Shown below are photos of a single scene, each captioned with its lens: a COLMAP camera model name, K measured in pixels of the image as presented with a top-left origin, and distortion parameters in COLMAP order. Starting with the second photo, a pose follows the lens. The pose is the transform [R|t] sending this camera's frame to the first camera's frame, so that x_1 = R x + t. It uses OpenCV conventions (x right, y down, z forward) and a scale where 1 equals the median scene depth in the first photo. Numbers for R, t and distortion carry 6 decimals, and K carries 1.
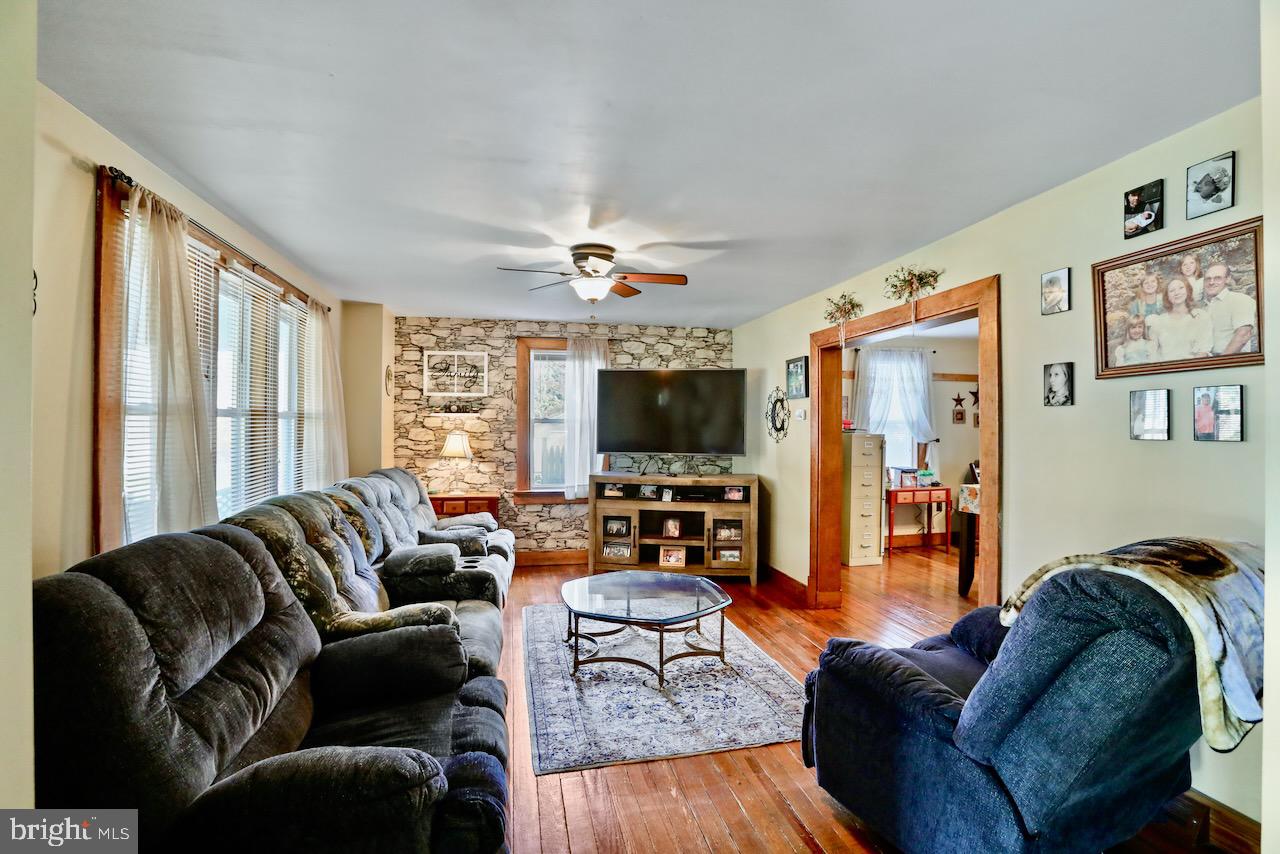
lens RADIAL K [[591.0, 0, 628.2], [0, 591.0, 423.7], [0, 0, 1]] dist [-0.074325, 0.030796]
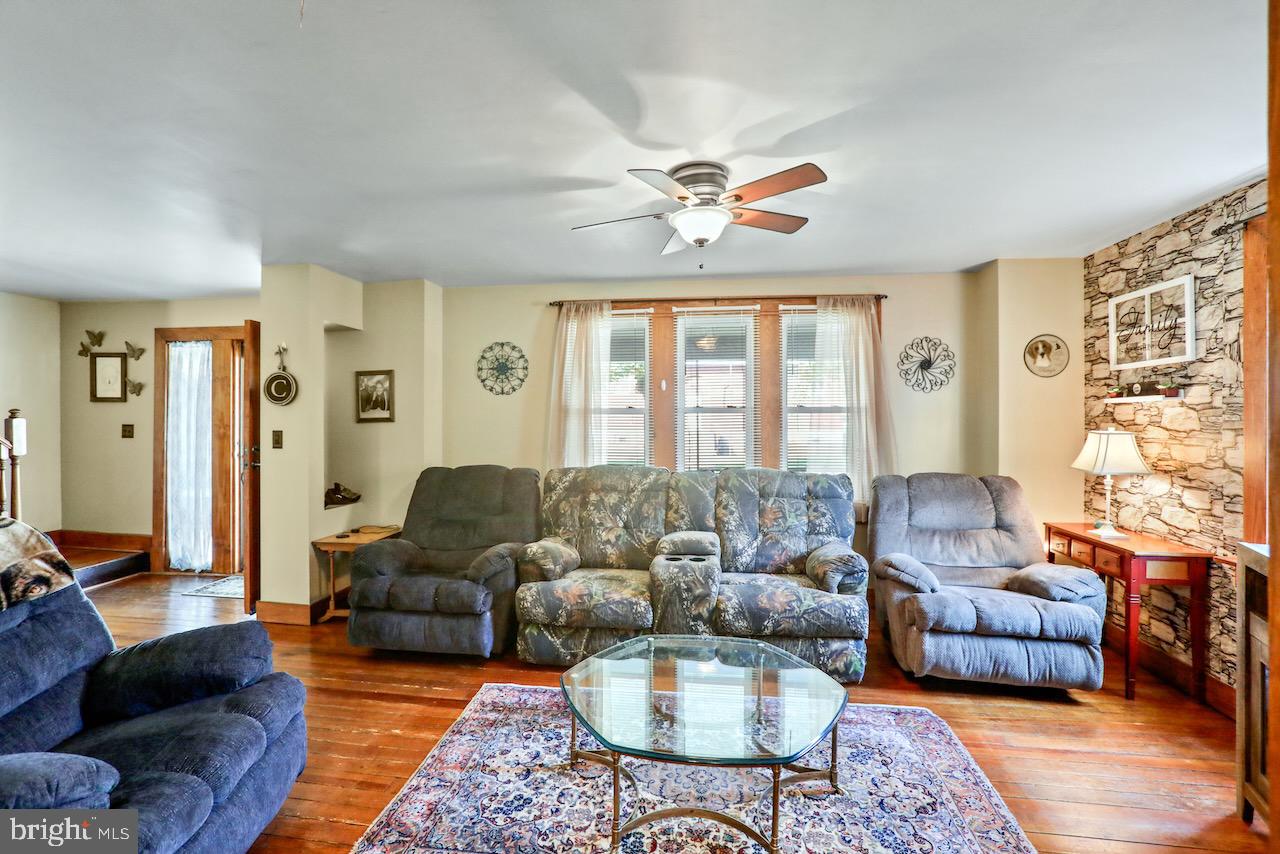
lens RADIAL K [[591.0, 0, 628.2], [0, 591.0, 423.7], [0, 0, 1]] dist [-0.074325, 0.030796]
pose [[-0.337736, 0.001078, -0.941240, 0.387841], [0.004027, 0.999992, -0.000299, 0.006491], [0.941232, -0.003891, -0.337738, 0.701203]]
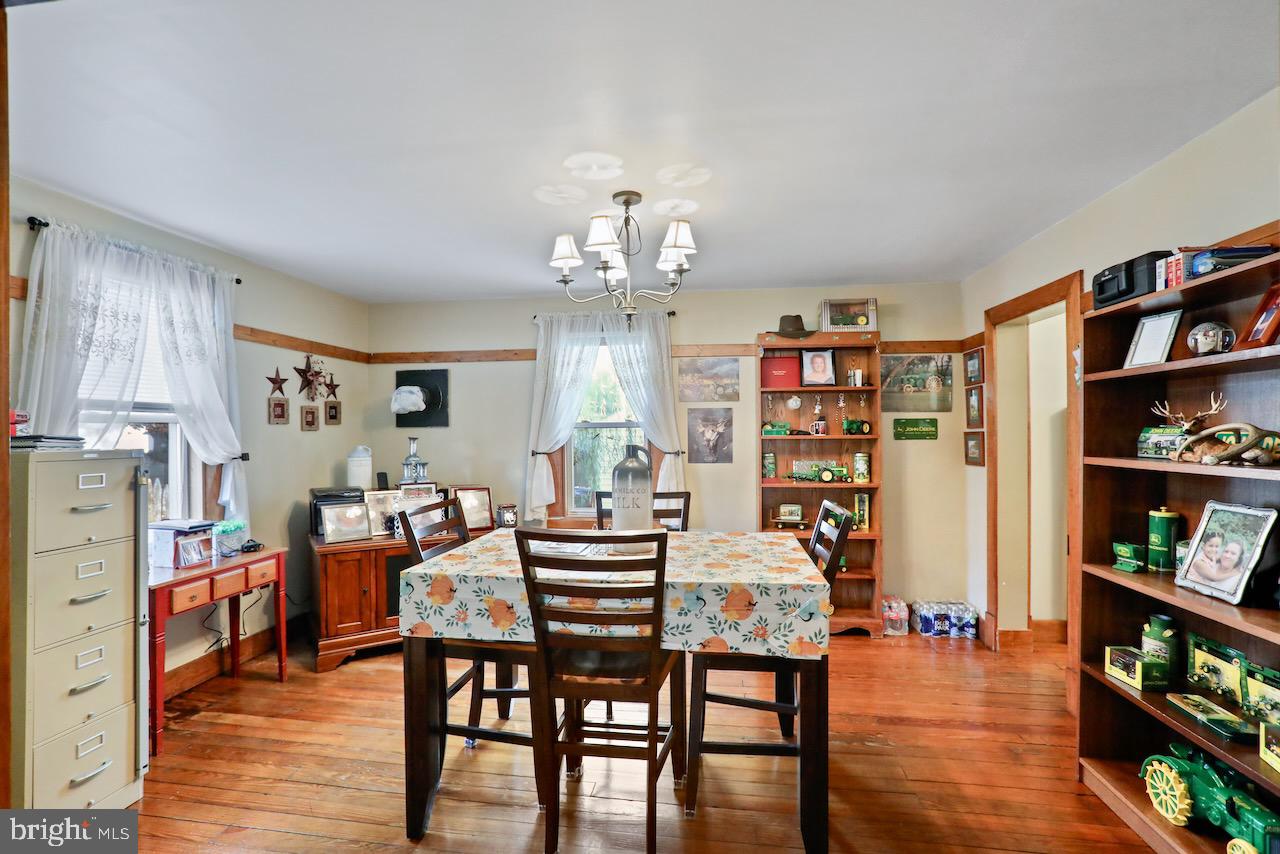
lens RADIAL K [[581.6, 0, 640.1], [0, 581.6, 430.6], [0, 0, 1]] dist [-0.069453, 0.025722]
pose [[0.328828, -0.003921, 0.944382, 0.210951], [0.000530, 0.999992, 0.003967, 0.004601], [-0.944390, -0.000804, 0.328828, 0.595481]]
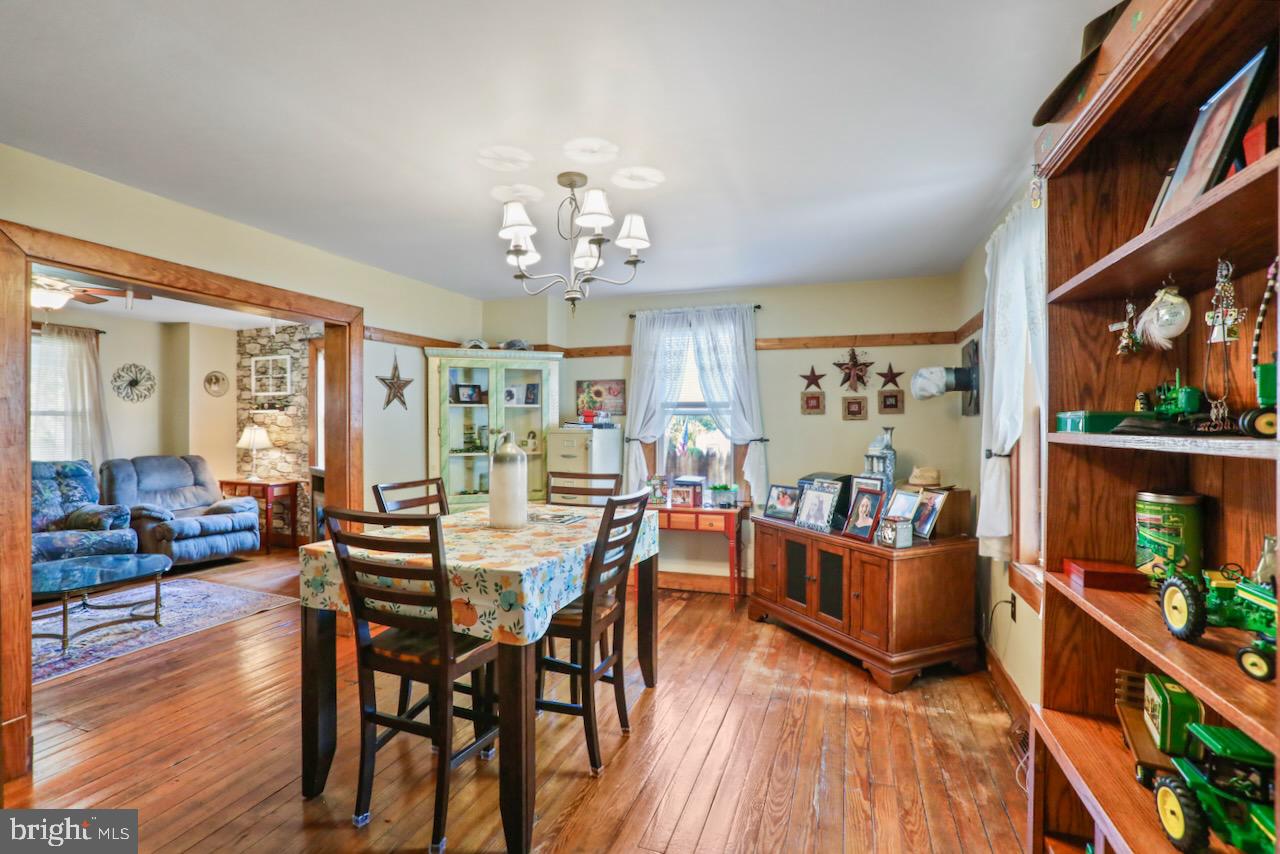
lens RADIAL K [[591.0, 0, 628.2], [0, 591.0, 423.7], [0, 0, 1]] dist [-0.074325, 0.030796]
pose [[0.849571, -0.002597, -0.527468, 0.882526], [0.004710, 0.999985, 0.002662, 0.008980], [0.527453, -0.004746, 0.849571, 0.404459]]
